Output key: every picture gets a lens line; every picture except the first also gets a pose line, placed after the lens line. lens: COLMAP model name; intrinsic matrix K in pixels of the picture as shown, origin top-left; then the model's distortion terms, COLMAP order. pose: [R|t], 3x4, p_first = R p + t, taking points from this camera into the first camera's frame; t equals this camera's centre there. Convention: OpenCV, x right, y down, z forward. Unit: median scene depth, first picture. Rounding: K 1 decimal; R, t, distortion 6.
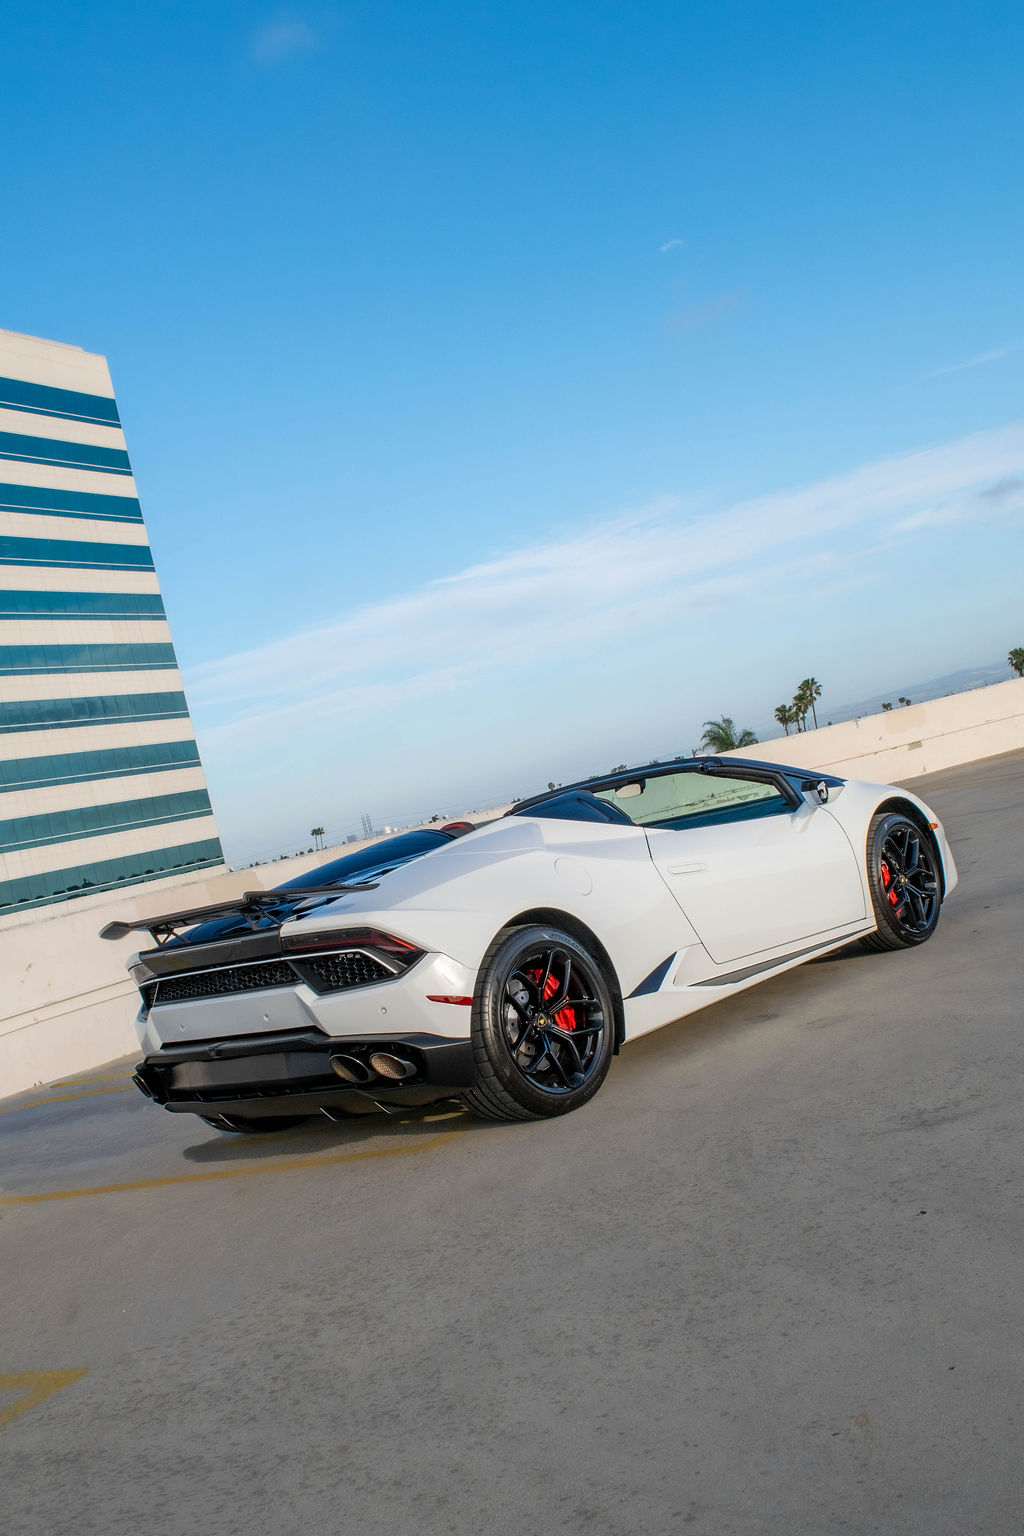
lens RADIAL K [[1567.5, 0, 508.5], [0, 1567.5, 763.8], [0, 0, 1]] dist [-0.065967, 0.000000]
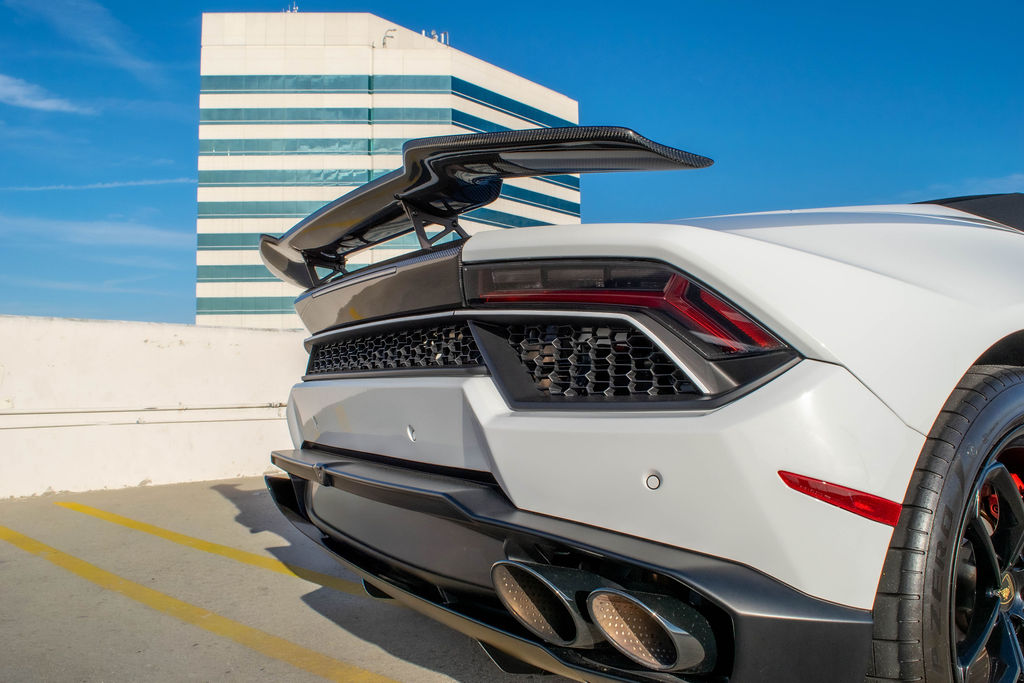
lens RADIAL K [[802.7, 0, 530.0], [0, 802.7, 343.5], [0, 0, 1]] dist [-0.079746, 0.008328]
pose [[0.945019, 0.210263, -0.250458, -0.065443], [-0.209213, 0.977375, 0.031123, 0.122937], [0.251335, 0.022988, 0.967627, 0.787146]]
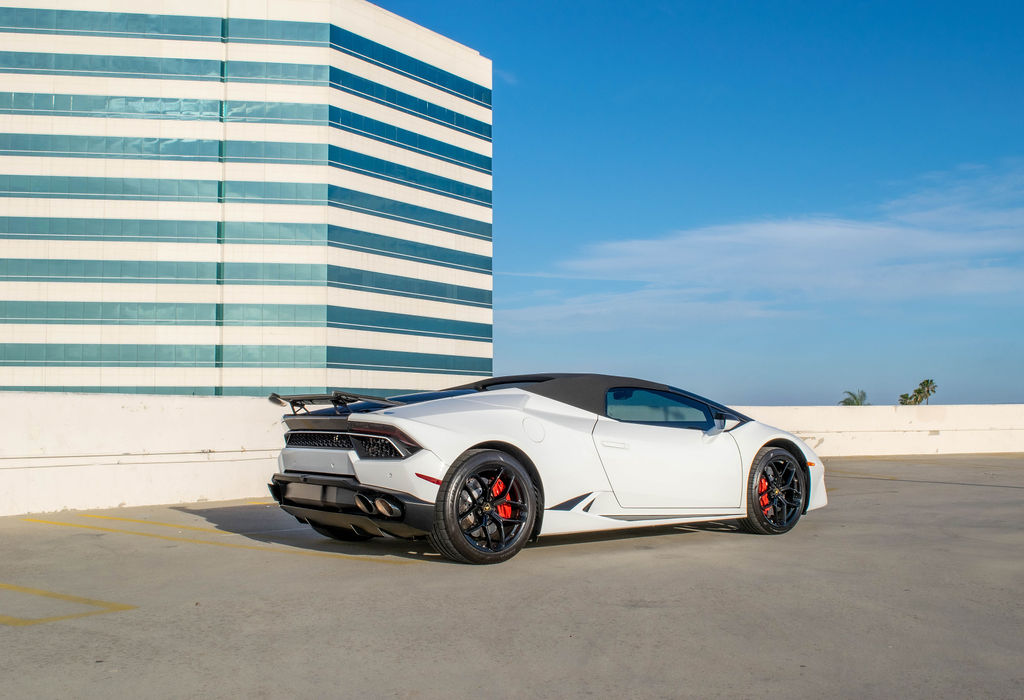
lens RADIAL K [[1085.5, 0, 521.8], [0, 1085.5, 346.4], [0, 0, 1]] dist [-0.046760, 0.000000]
pose [[0.959497, 0.222046, -0.173383, 0.227729], [-0.225685, 0.974199, -0.001312, -0.010567], [0.168619, 0.040389, 0.984854, -0.147509]]
